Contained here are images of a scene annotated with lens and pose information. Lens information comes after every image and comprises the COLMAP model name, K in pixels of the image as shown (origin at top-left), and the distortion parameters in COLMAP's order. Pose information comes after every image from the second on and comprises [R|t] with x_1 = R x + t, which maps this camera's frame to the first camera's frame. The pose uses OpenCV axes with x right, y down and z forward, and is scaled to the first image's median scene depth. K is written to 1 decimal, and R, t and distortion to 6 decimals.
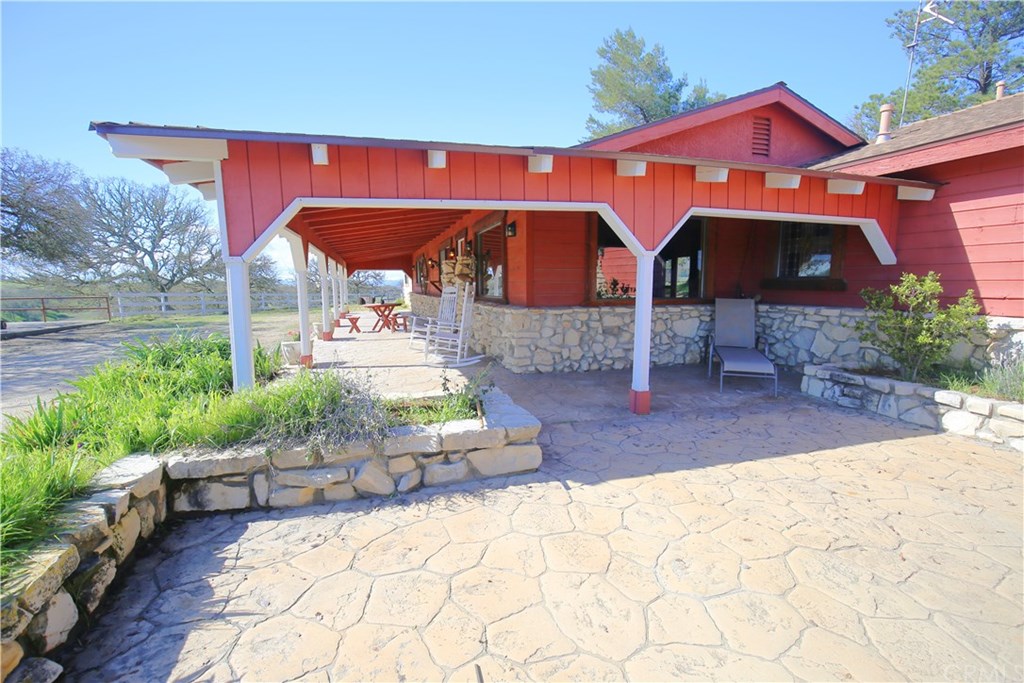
lens RADIAL K [[497.5, 0, 513.9], [0, 497.5, 343.8], [0, 0, 1]] dist [-0.033715, 0.004363]
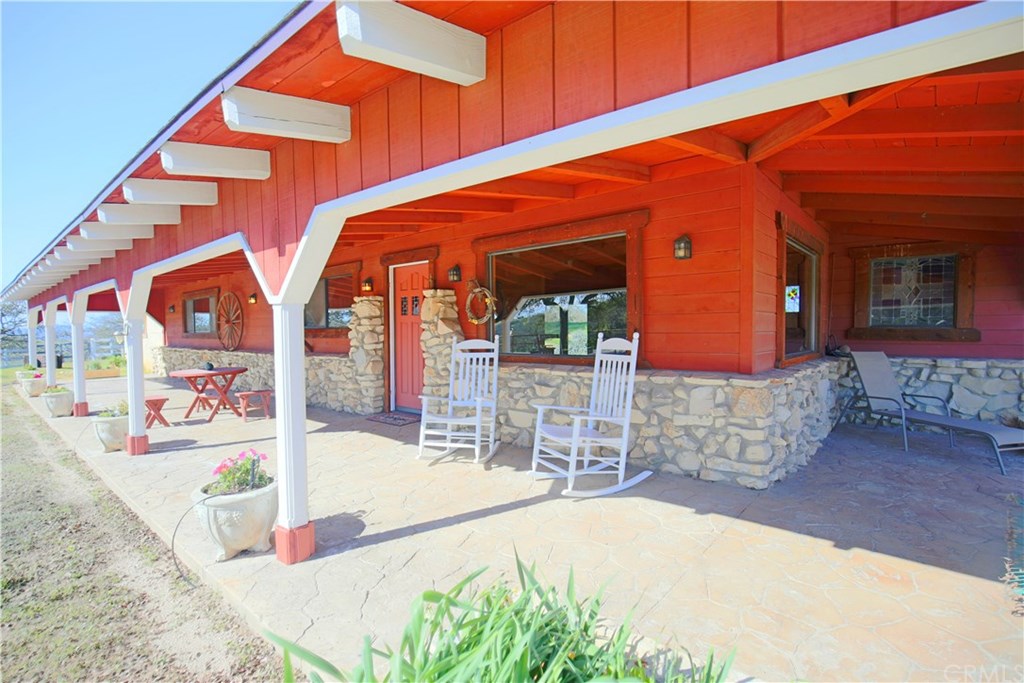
lens RADIAL K [[497.5, 0, 513.5], [0, 497.5, 346.6], [0, 0, 1]] dist [-0.033715, 0.004363]
pose [[0.835703, -0.016689, 0.548928, -0.565316], [0.066900, 0.995188, -0.071595, -0.087795], [-0.545092, 0.096555, 0.832798, 0.689716]]
